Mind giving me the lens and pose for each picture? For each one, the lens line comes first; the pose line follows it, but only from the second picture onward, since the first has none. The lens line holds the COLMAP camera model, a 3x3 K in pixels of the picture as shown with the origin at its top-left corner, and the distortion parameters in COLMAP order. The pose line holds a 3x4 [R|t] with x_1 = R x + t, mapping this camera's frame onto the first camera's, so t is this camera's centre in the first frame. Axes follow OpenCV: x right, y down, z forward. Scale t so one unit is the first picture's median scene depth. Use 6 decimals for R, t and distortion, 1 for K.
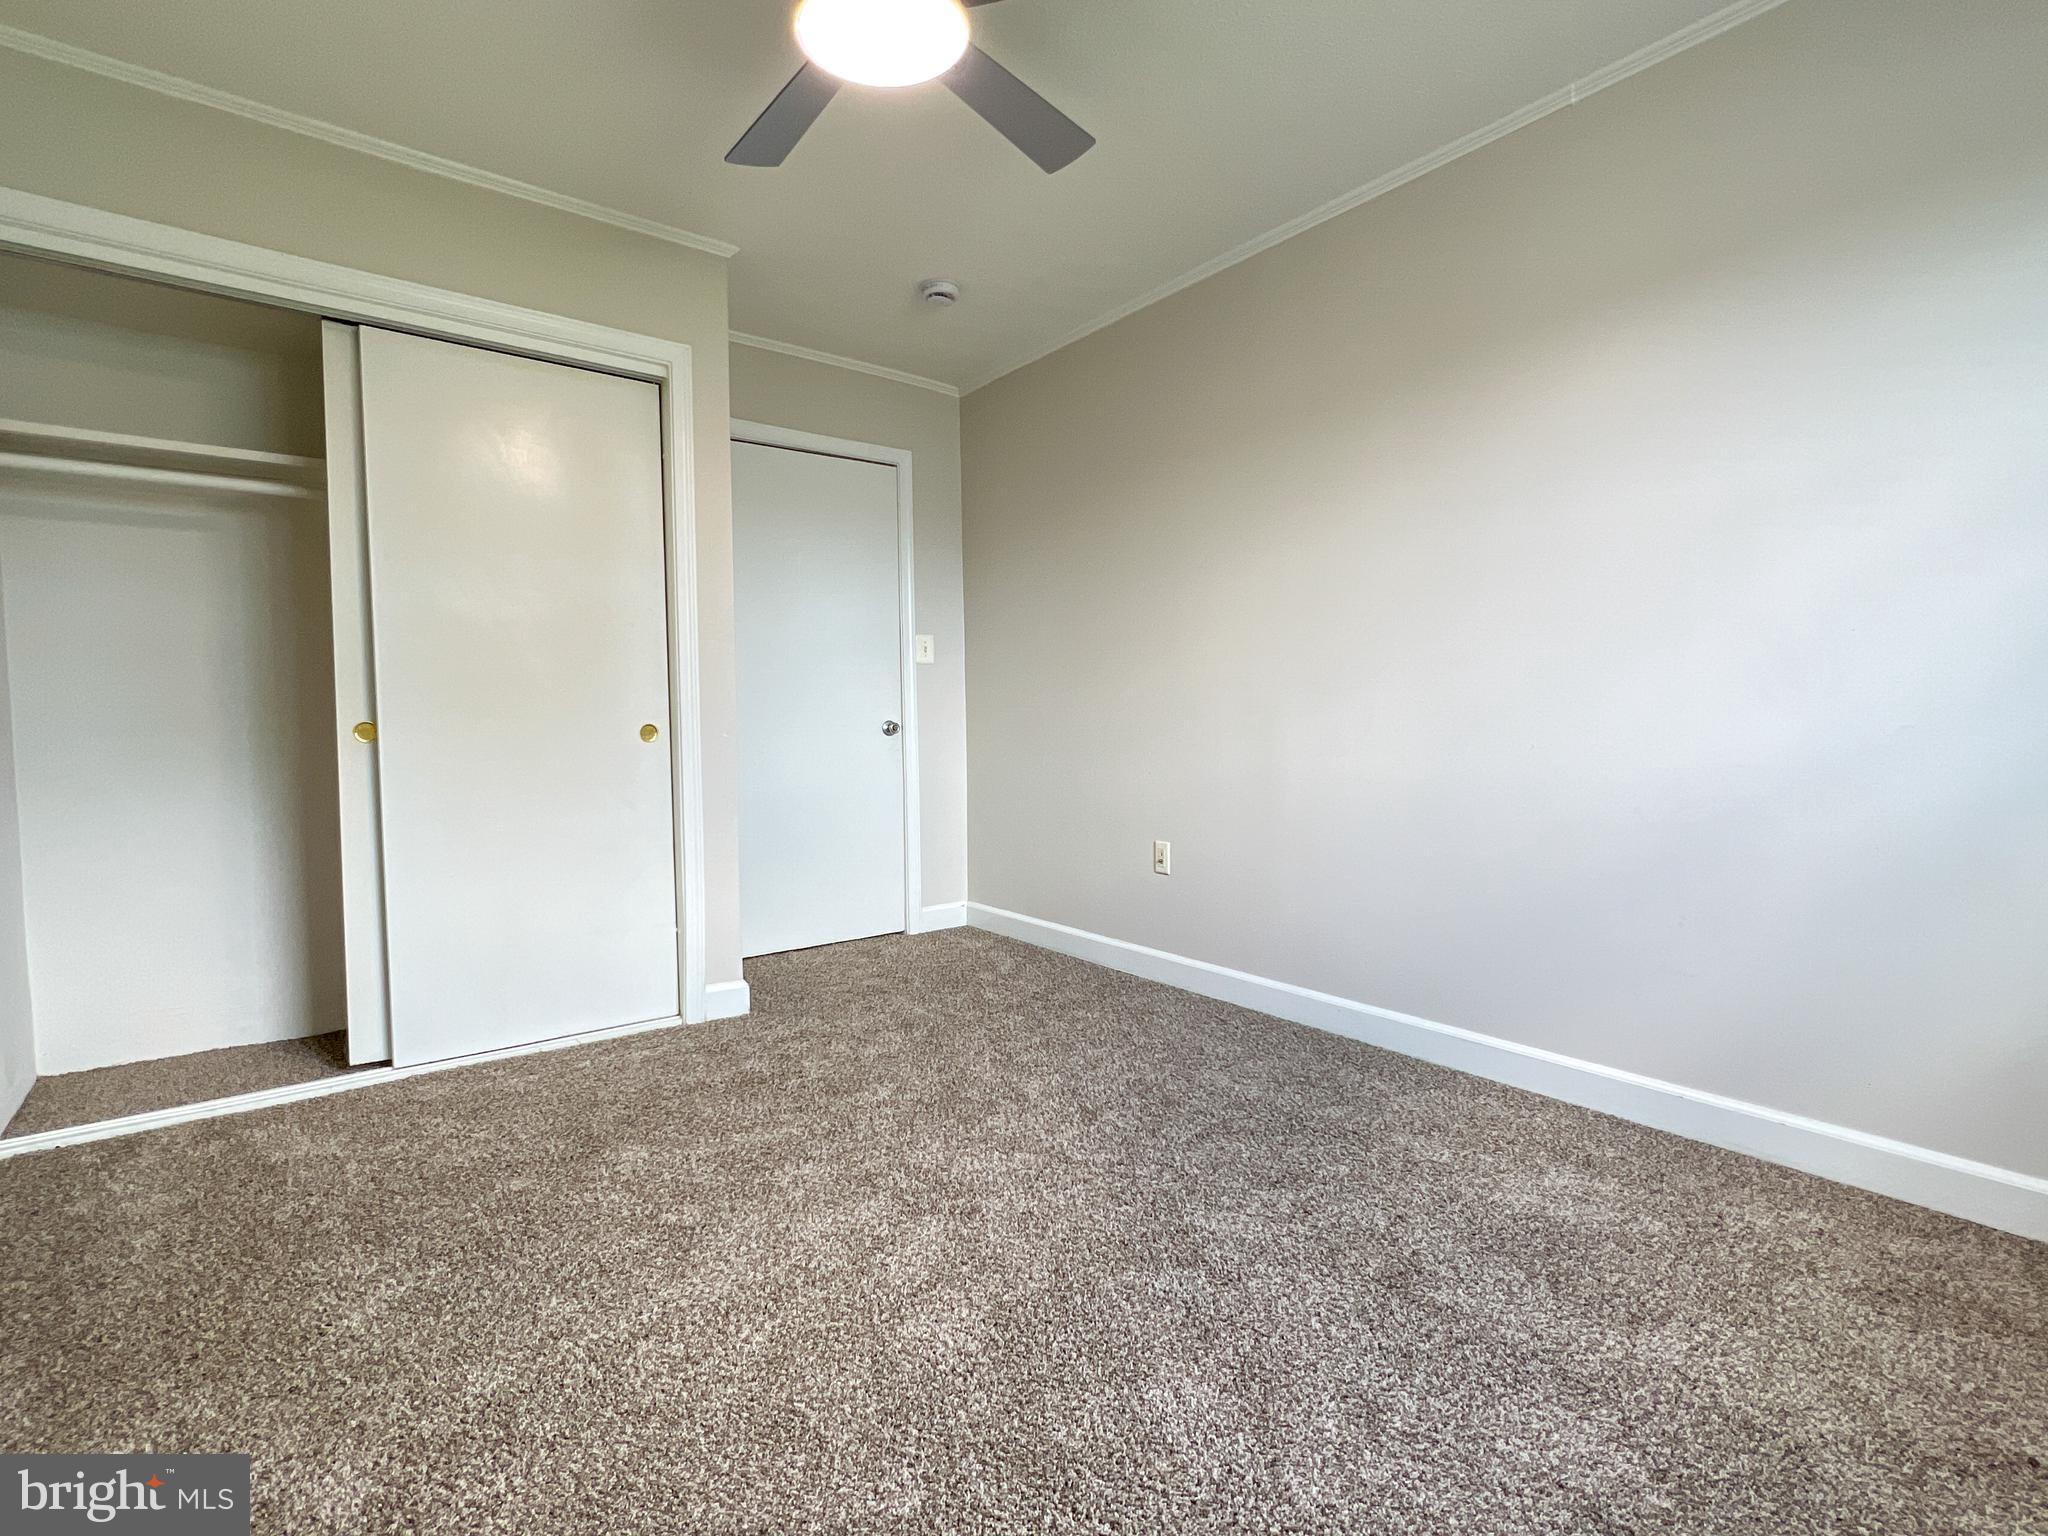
lens RADIAL K [[970.0, 0, 1030.6], [0, 970.0, 773.5], [0, 0, 1]] dist [-0.002749, 0.000104]
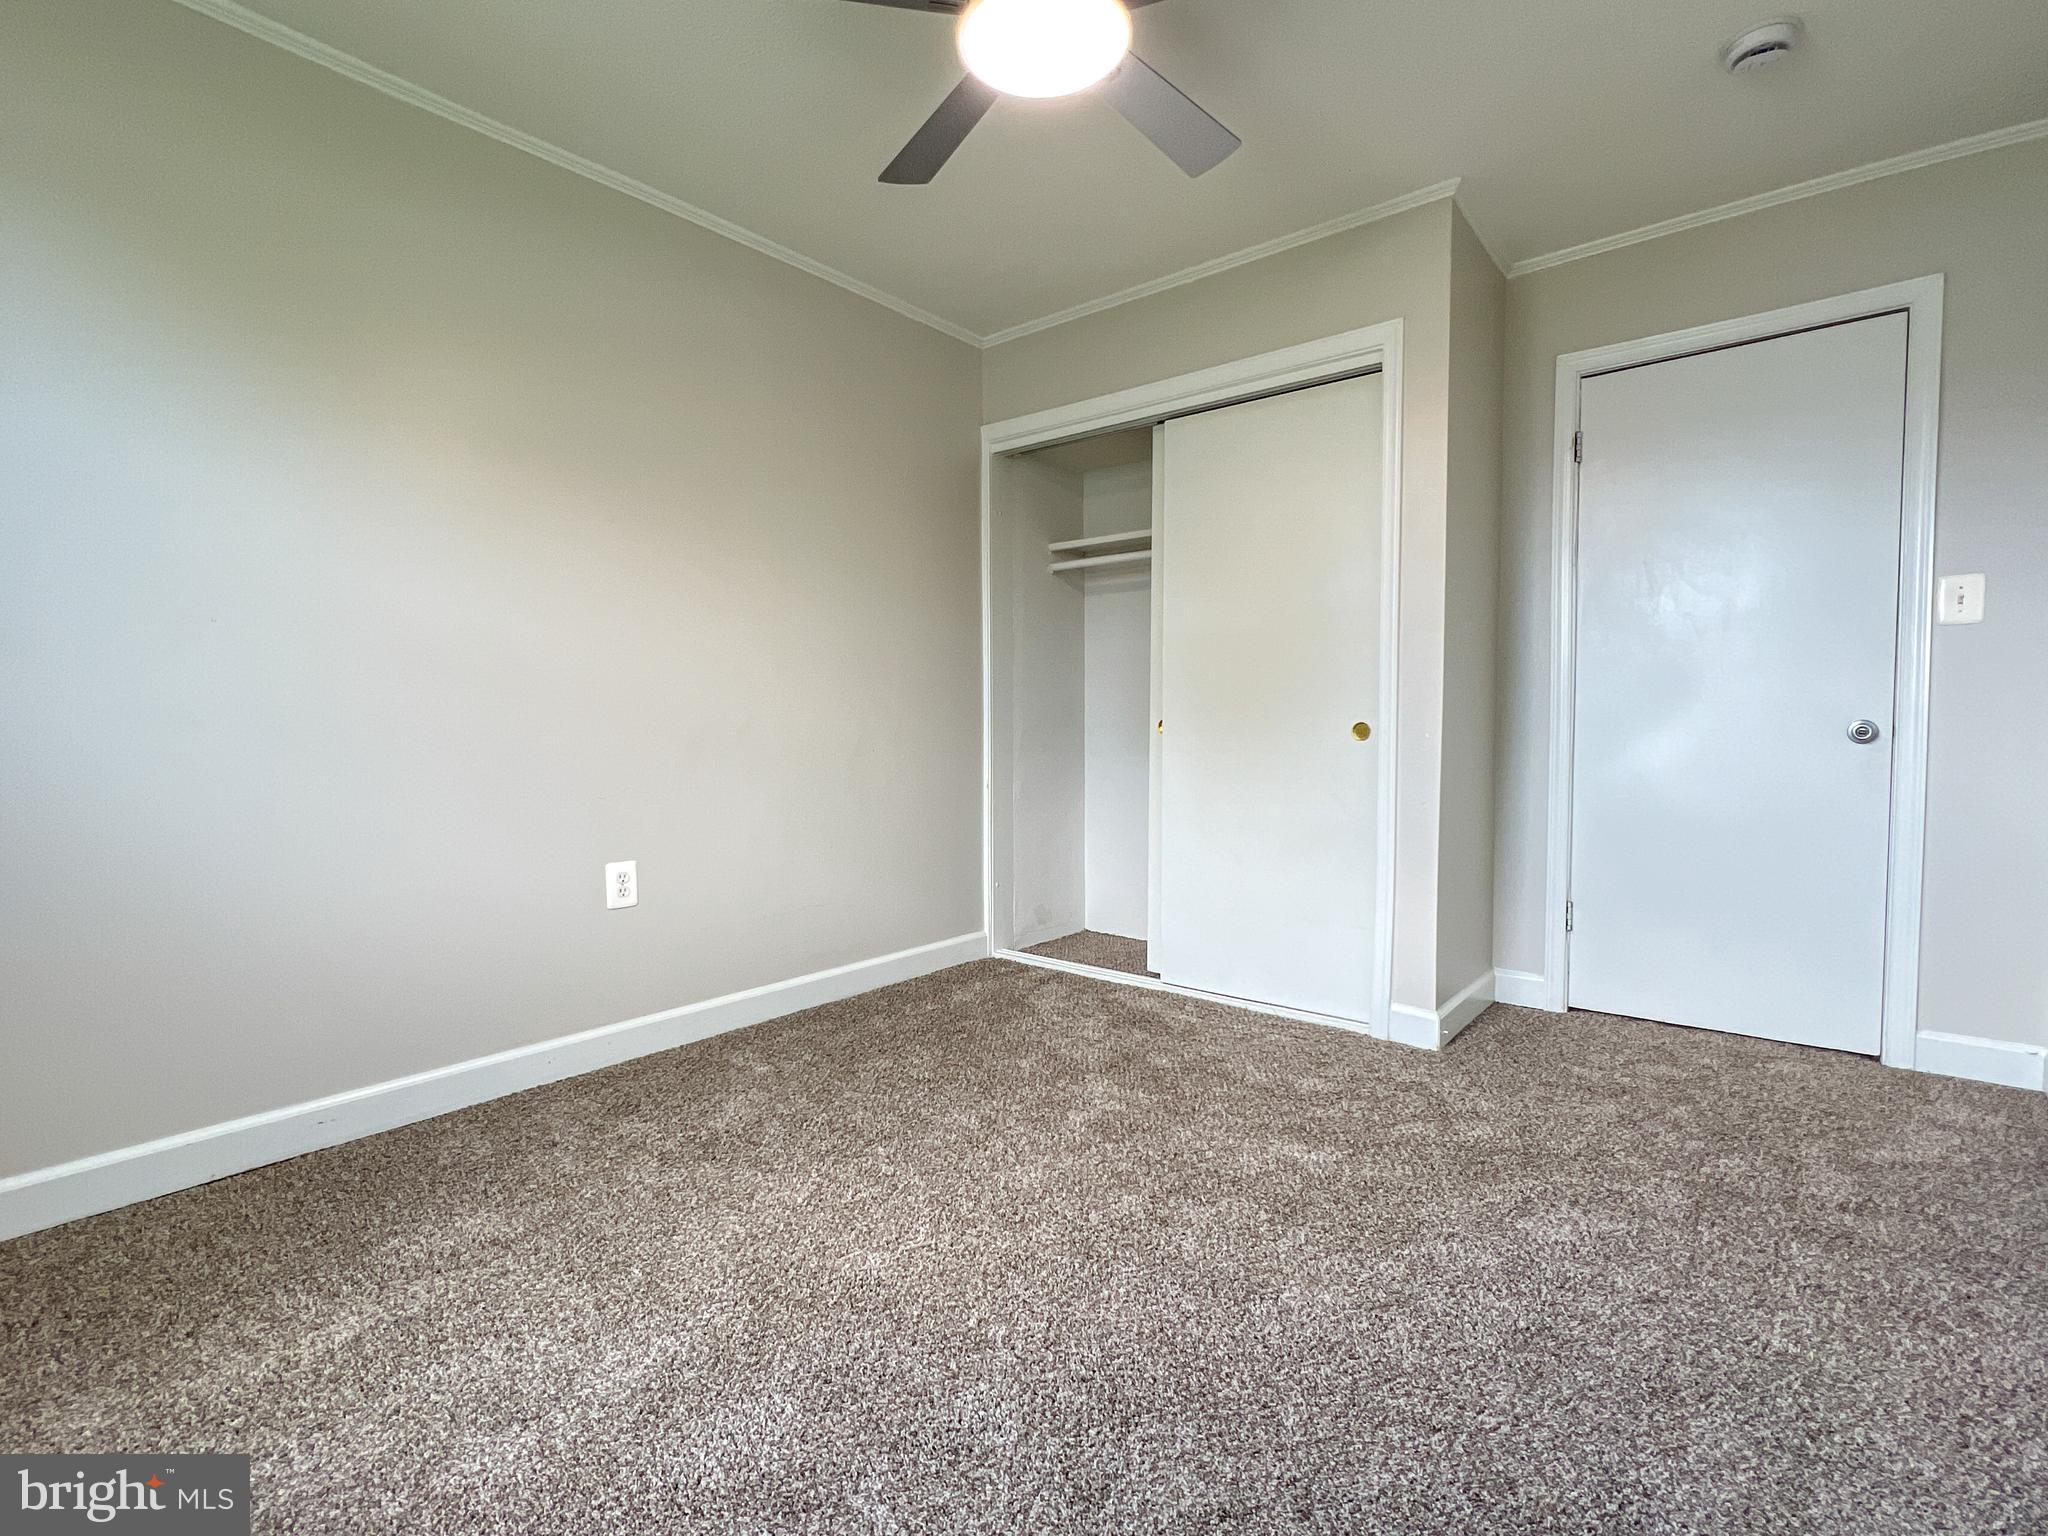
lens RADIAL K [[970.0, 0, 1030.6], [0, 970.0, 773.5], [0, 0, 1]] dist [-0.002749, 0.000104]
pose [[0.217470, 0.059944, -0.974225, 0.534733], [-0.057291, 0.997175, 0.048568, -0.029626], [0.974384, 0.045252, 0.220290, 0.490591]]
